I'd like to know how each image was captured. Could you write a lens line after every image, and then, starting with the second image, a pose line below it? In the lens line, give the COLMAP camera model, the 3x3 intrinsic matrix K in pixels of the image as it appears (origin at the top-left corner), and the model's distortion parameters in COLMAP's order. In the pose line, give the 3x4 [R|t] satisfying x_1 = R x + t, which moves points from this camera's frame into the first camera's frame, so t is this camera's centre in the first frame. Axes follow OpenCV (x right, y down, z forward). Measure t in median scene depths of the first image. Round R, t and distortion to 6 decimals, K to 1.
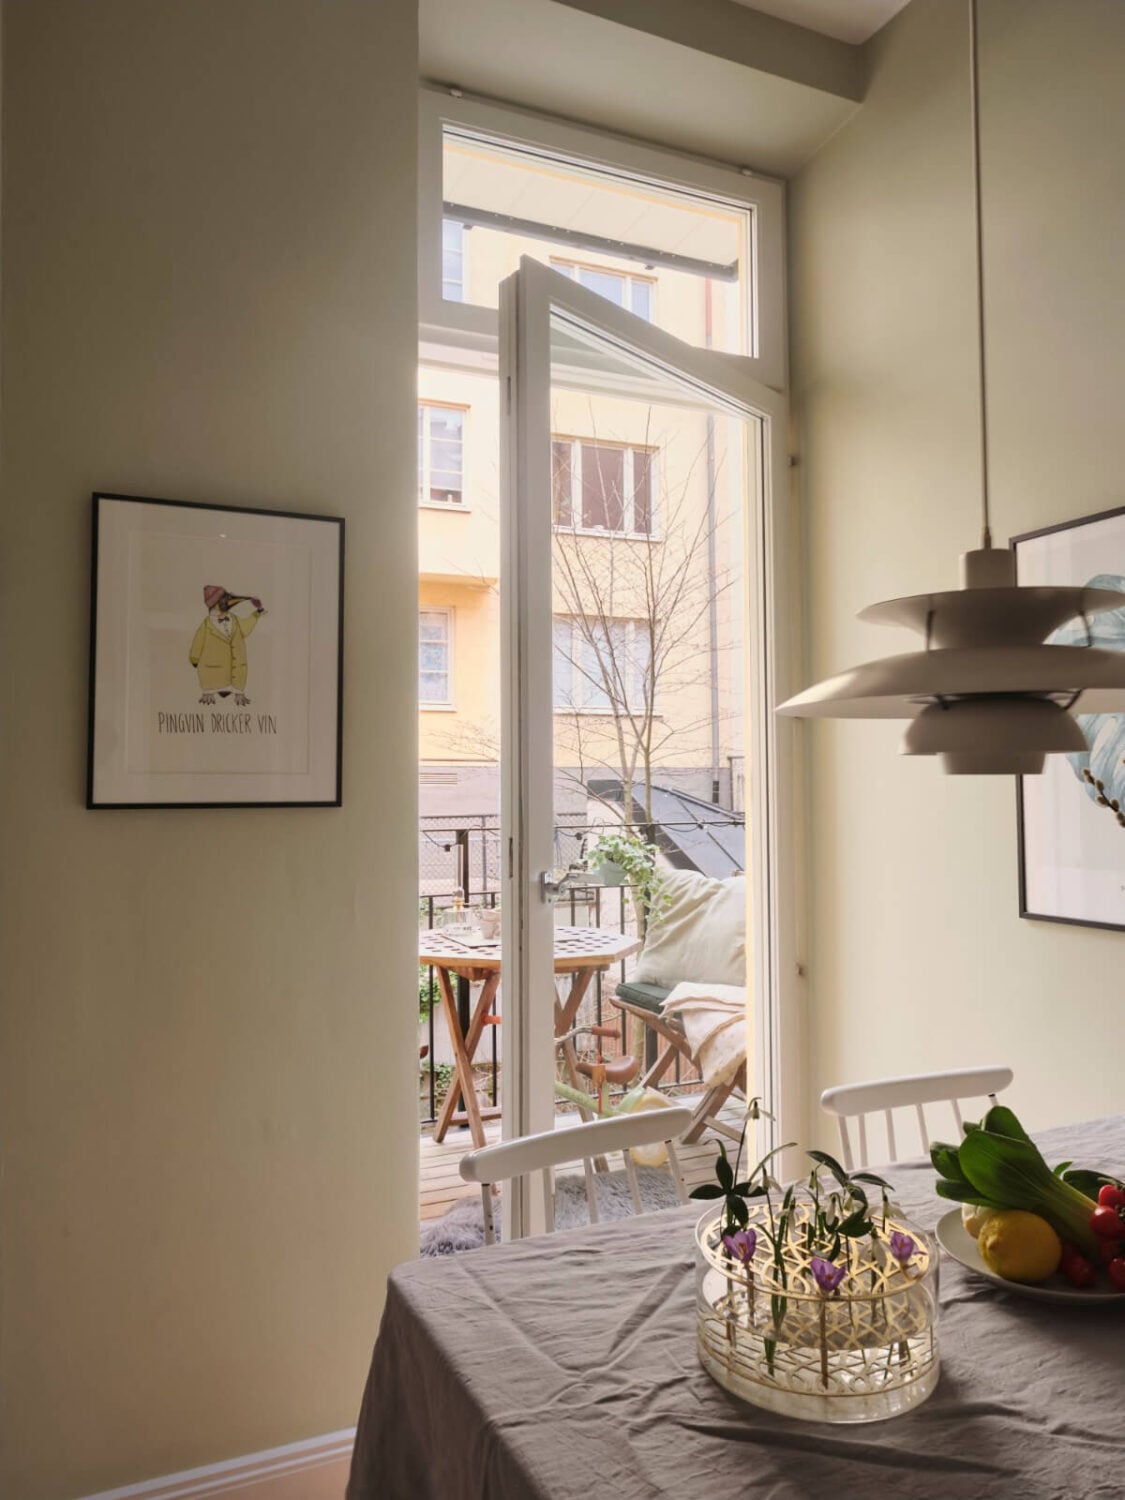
lens RADIAL K [[1051.2, 0, 562.5], [0, 1051.2, 750.0], [0, 0, 1]] dist [-0.004044, 0.003422]
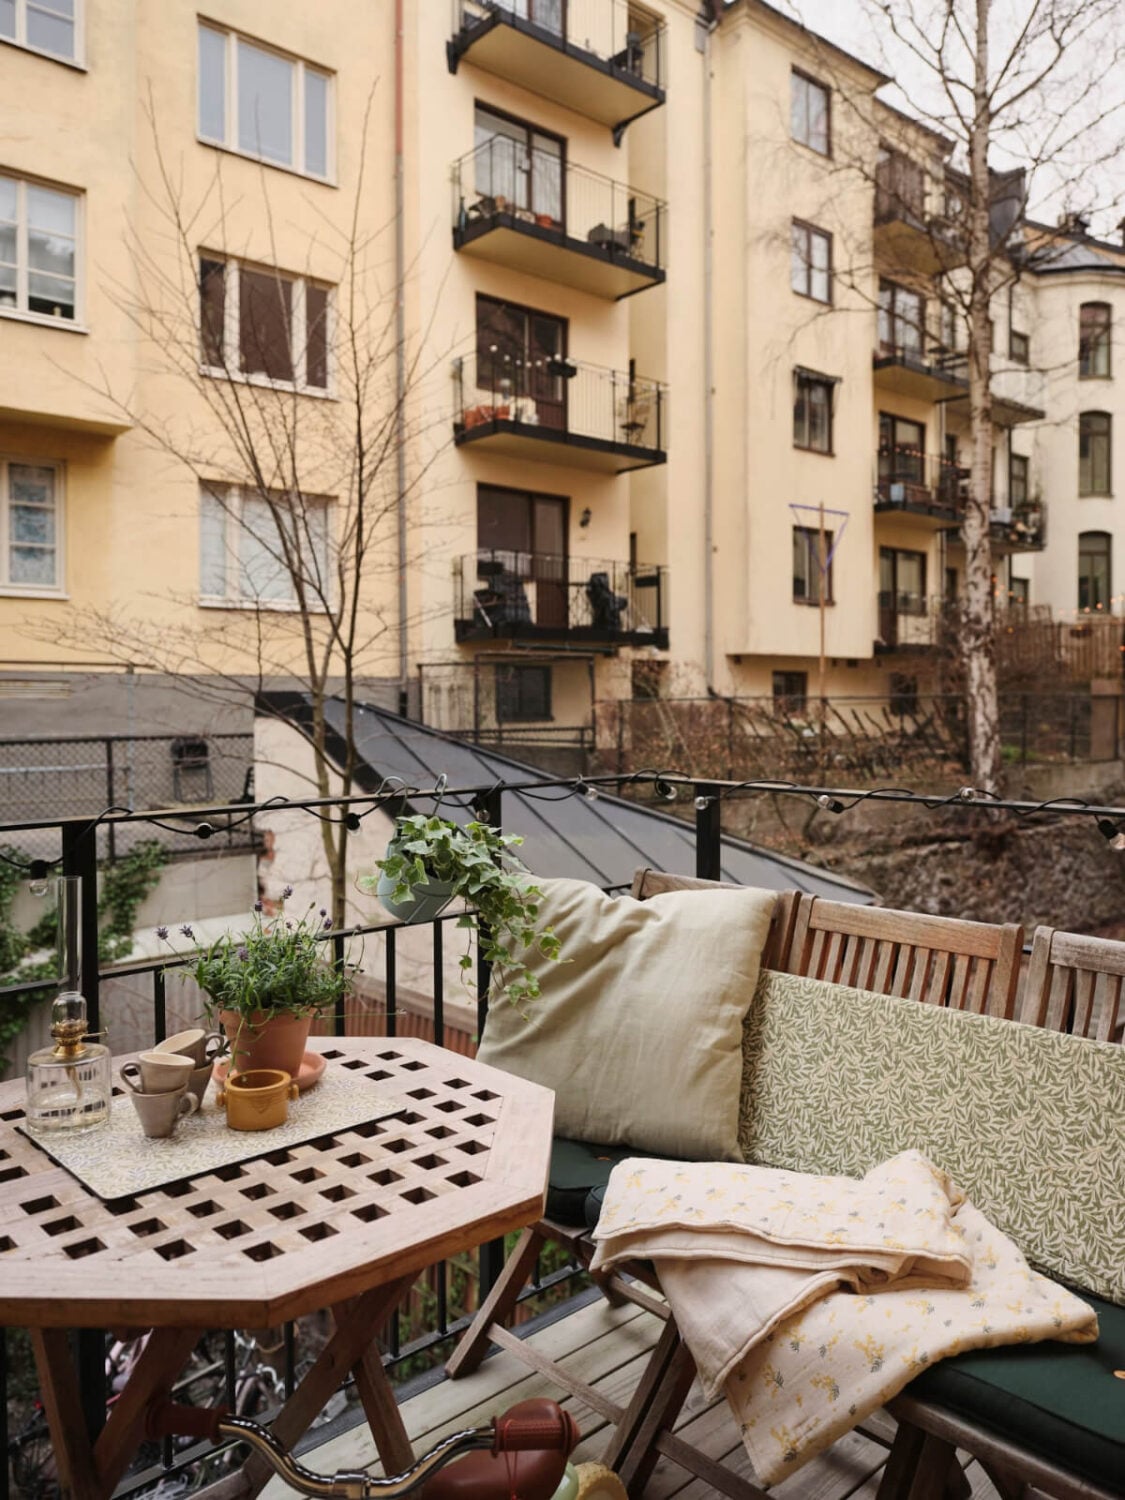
lens RADIAL K [[1115.3, 0, 565.5], [0, 1115.3, 711.2], [0, 0, 1]] dist [-0.002731, -0.000620]
pose [[0.949814, -0.001432, 0.312811, -0.050252], [-0.013365, 0.998891, 0.045156, 0.010593], [-0.312529, -0.047071, 0.948741, 0.517841]]
